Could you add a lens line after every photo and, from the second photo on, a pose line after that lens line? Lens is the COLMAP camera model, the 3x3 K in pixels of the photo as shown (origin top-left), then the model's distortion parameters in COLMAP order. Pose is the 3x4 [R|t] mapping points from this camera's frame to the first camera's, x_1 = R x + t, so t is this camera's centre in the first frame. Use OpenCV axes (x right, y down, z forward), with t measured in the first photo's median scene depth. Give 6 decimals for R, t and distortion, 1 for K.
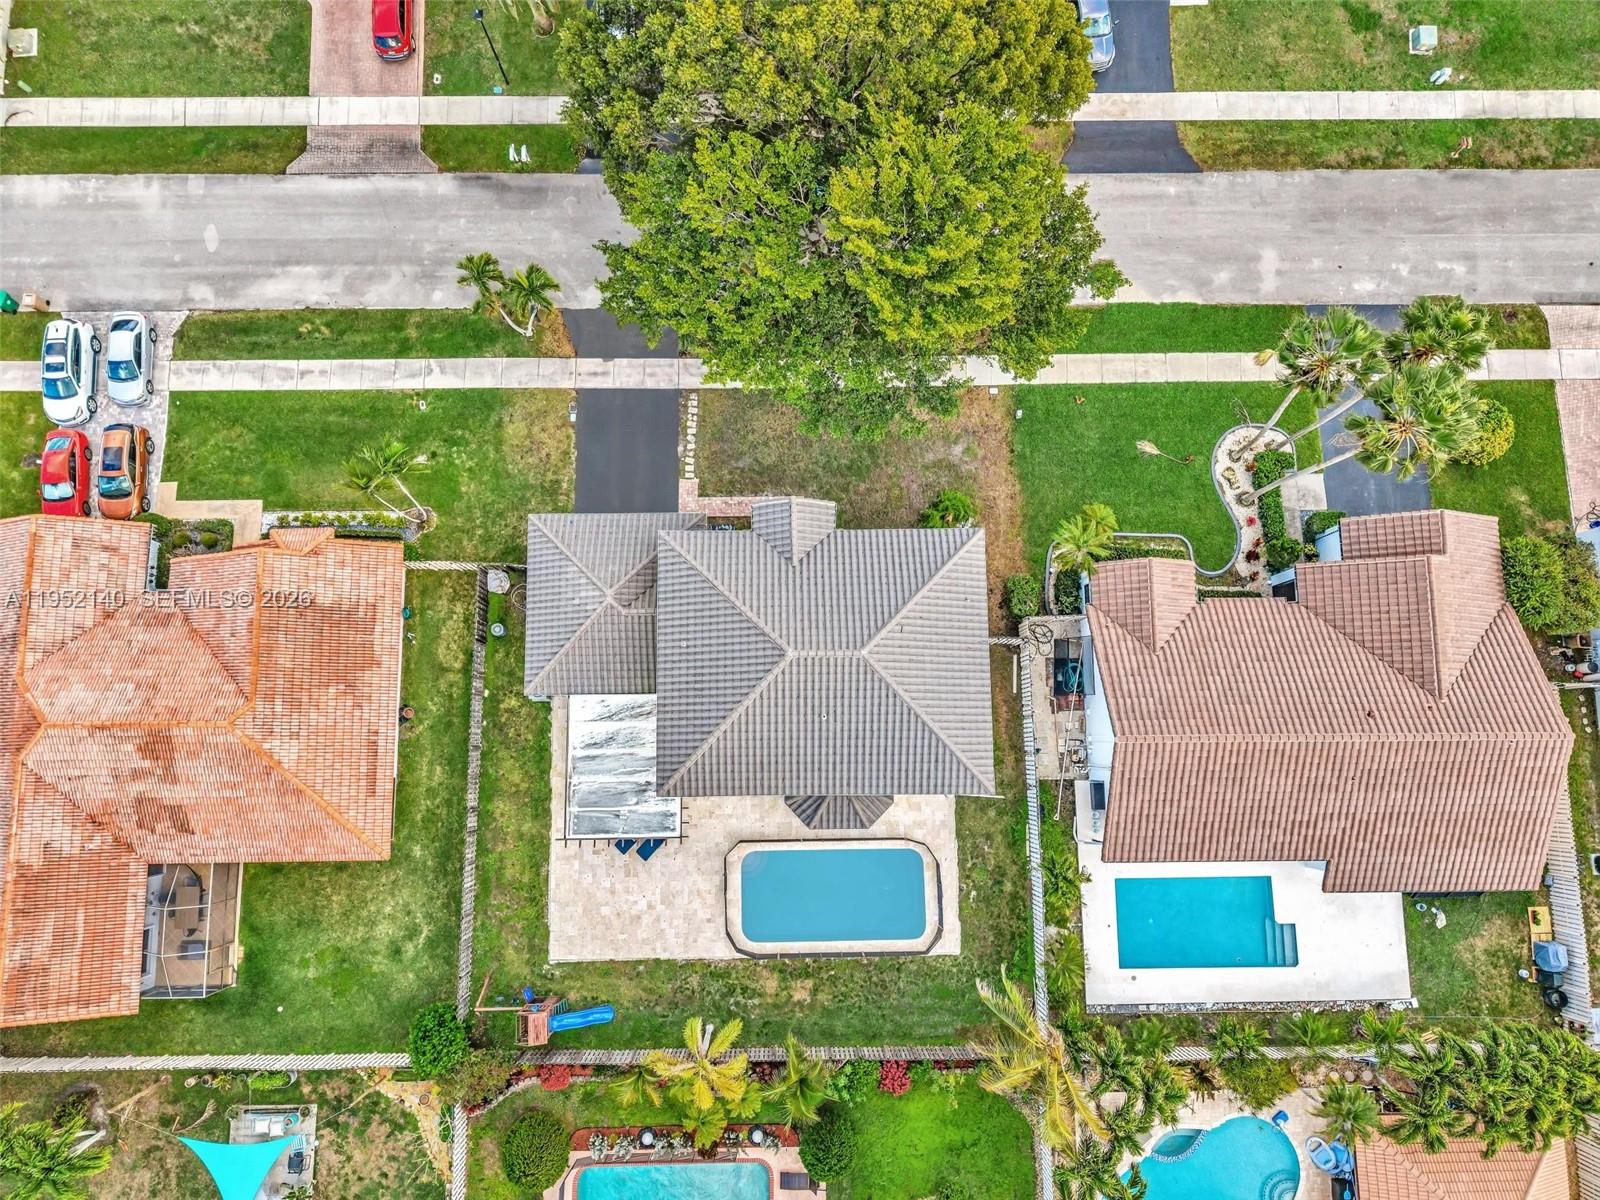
lens RADIAL K [[1115.9, 0, 795.7], [0, 1115.9, 636.6], [0, 0, 1]] dist [0.017900, -0.029026]
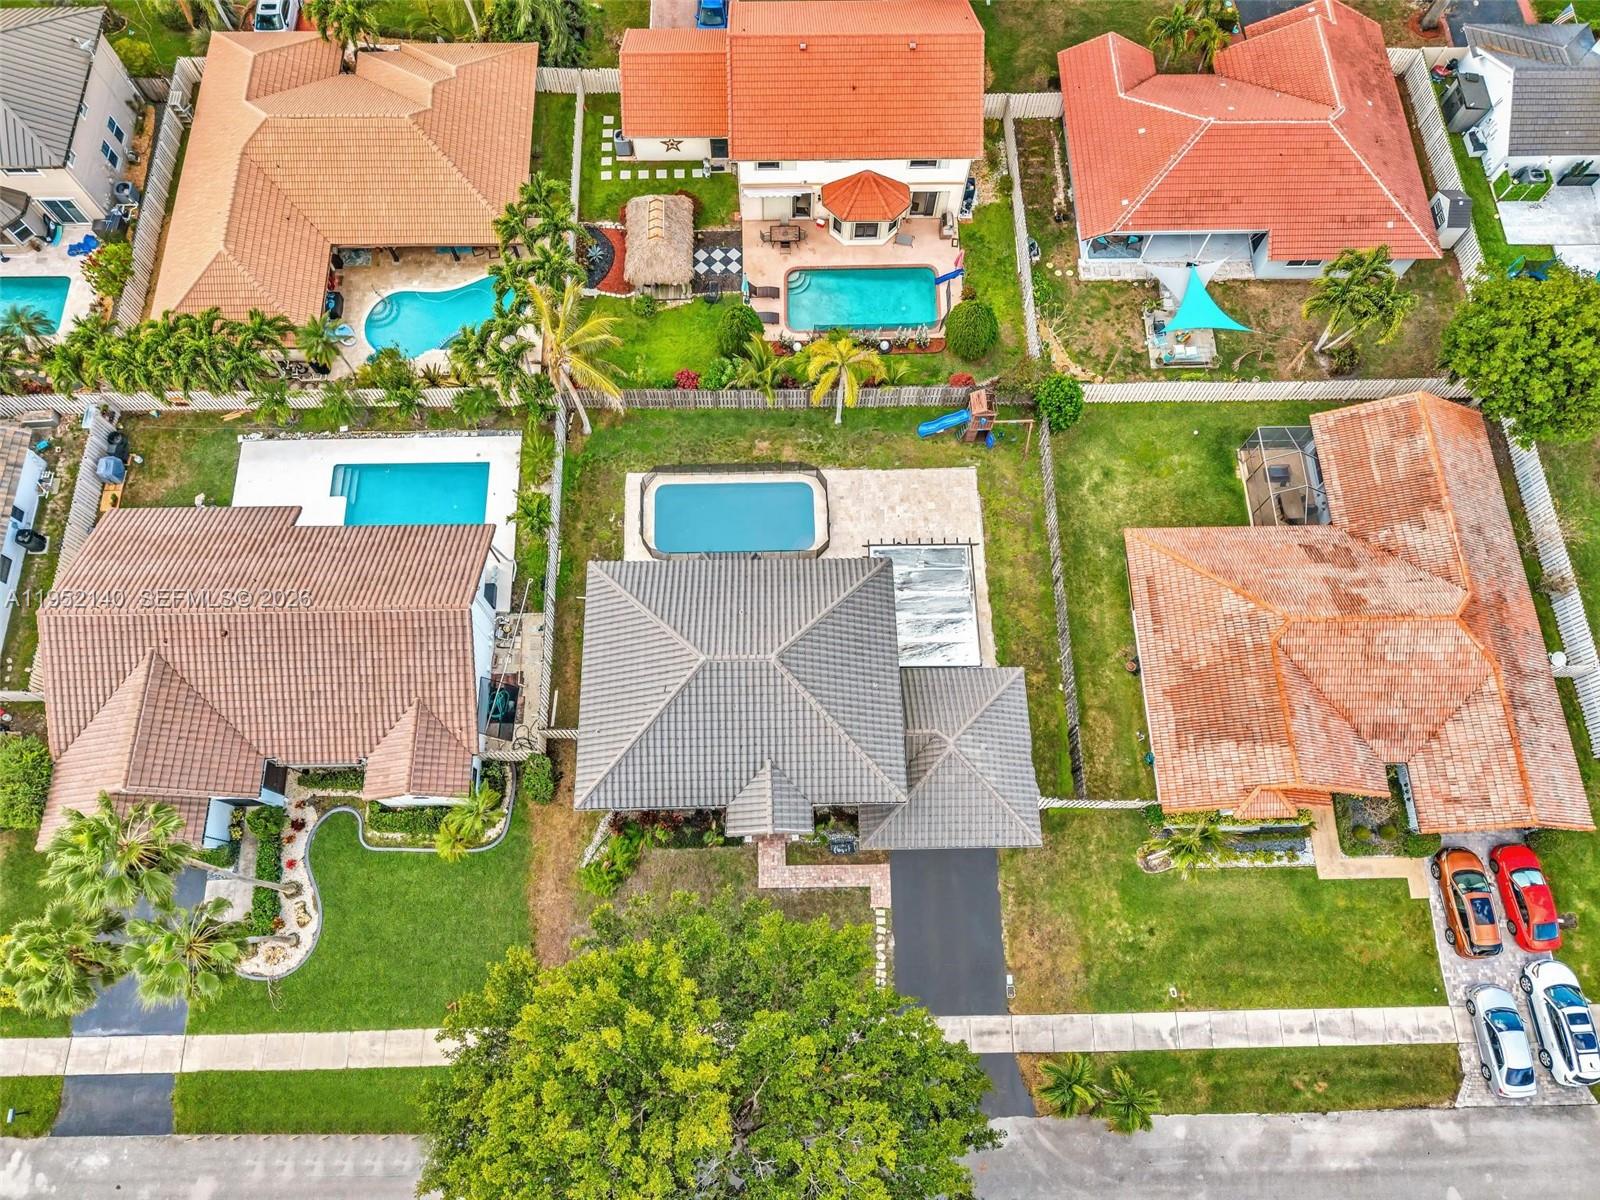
lens RADIAL K [[1093.9, 0, 787.1], [0, 1093.9, 546.6], [0, 0, 1]] dist [0.006018, -0.012243]
pose [[-0.999767, -0.000428, -0.021559, 0.003665], [-0.010307, -0.868724, 0.495190, -0.344385], [-0.018941, 0.495297, 0.868517, 0.045509]]
